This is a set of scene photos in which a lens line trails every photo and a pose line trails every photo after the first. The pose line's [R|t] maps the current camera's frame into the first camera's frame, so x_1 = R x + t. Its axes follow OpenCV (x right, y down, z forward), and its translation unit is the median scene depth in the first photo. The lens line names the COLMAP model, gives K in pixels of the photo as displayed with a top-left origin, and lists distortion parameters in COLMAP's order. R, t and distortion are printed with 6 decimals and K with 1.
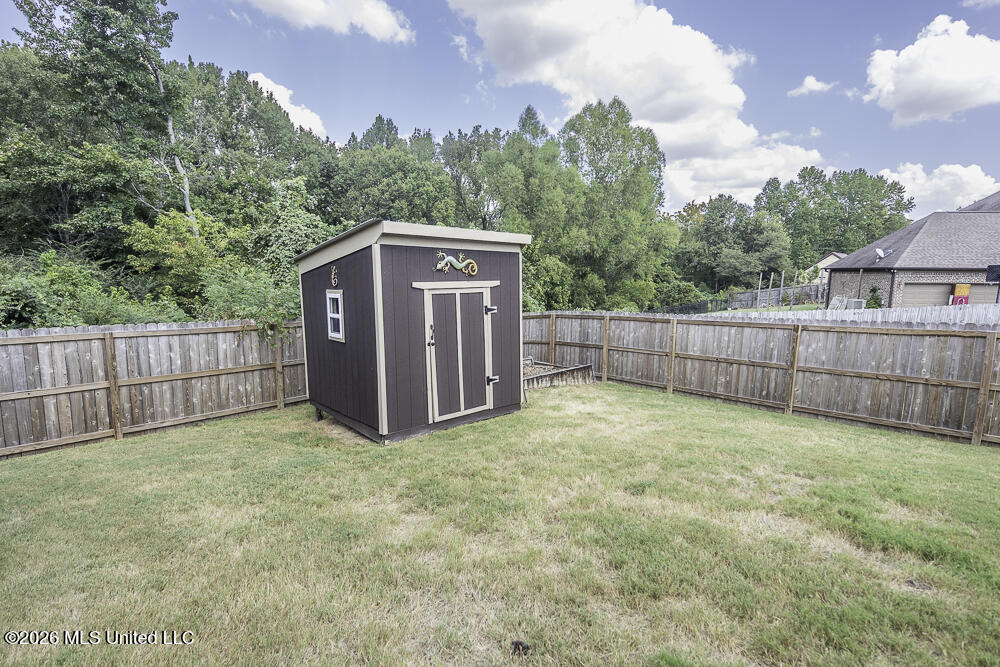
lens RADIAL K [[487.4, 0, 492.8], [0, 487.4, 336.4], [0, 0, 1]] dist [0.039652, -0.010039]
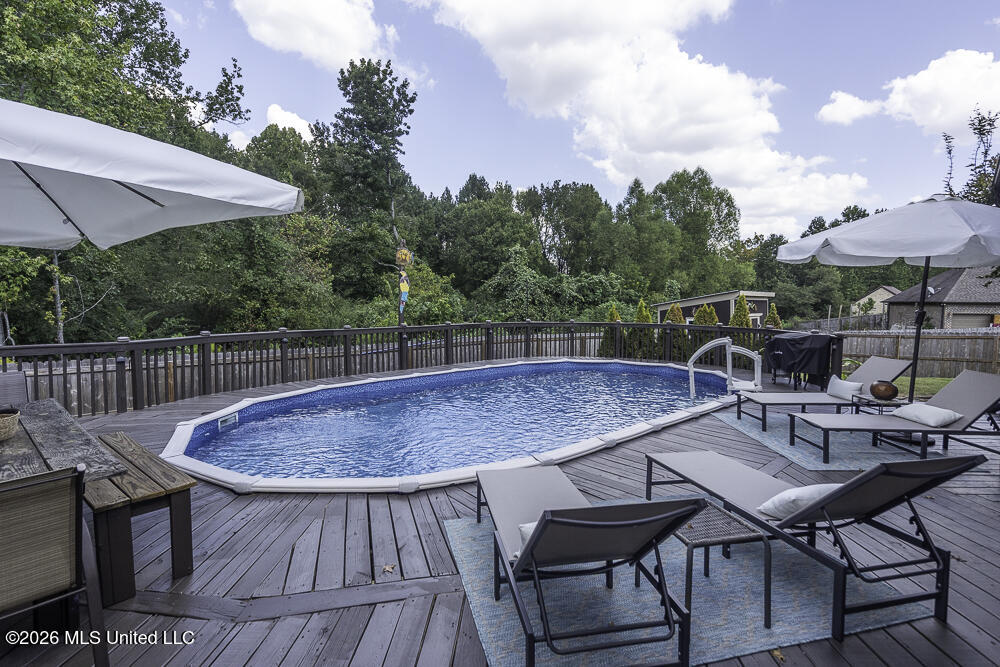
lens RADIAL K [[487.4, 0, 493.1], [0, 487.4, 331.4], [0, 0, 1]] dist [0.039652, -0.010039]
pose [[0.998502, -0.000009, -0.054712, -0.205753], [-0.003937, 0.997396, -0.072014, 0.025791], [0.054570, 0.072121, 0.995902, -0.247845]]
